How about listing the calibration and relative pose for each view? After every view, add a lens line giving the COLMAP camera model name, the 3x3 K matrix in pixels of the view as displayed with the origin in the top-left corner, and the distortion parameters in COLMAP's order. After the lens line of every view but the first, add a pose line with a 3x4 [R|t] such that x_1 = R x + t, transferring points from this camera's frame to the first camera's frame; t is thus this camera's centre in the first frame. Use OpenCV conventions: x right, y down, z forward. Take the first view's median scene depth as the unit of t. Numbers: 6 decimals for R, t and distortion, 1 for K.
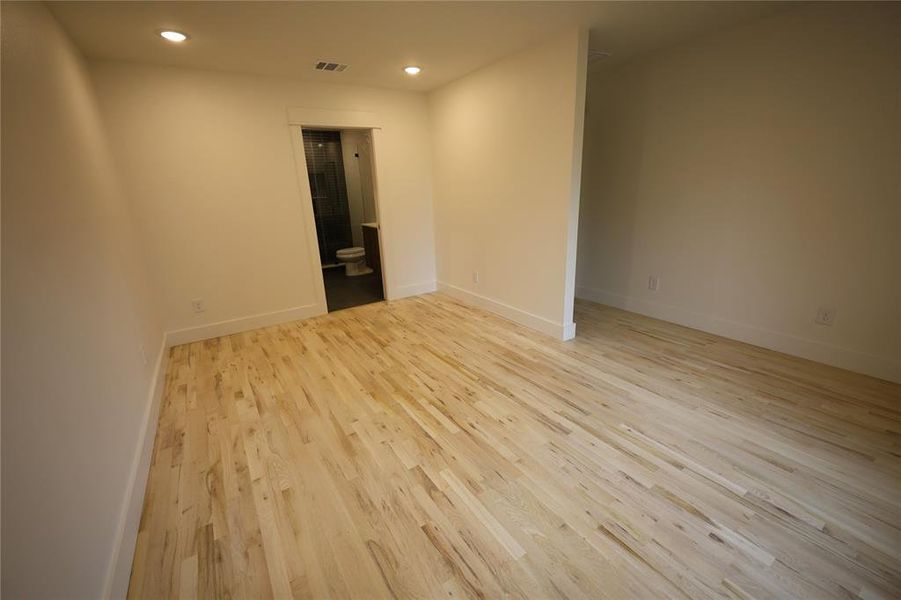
lens RADIAL K [[362.8, 0, 450.5], [0, 362.8, 300.0], [0, 0, 1]] dist [0.000577, -0.000065]
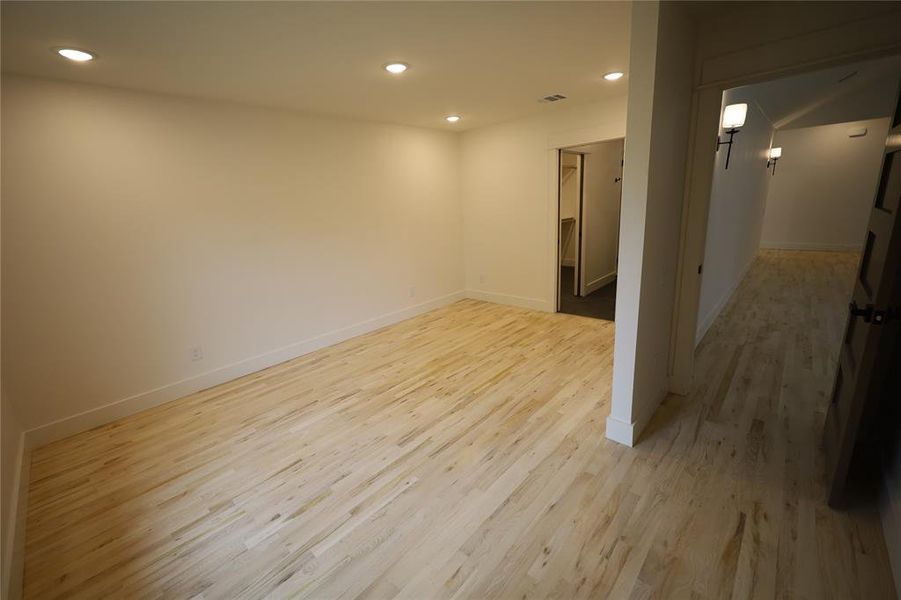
lens RADIAL K [[362.8, 0, 450.5], [0, 362.8, 300.0], [0, 0, 1]] dist [0.000577, -0.000065]
pose [[0.254062, 0.273098, -0.927831, 0.967298], [-0.241890, 0.946763, 0.212436, -0.253531], [0.936452, 0.170461, 0.306596, 0.546908]]
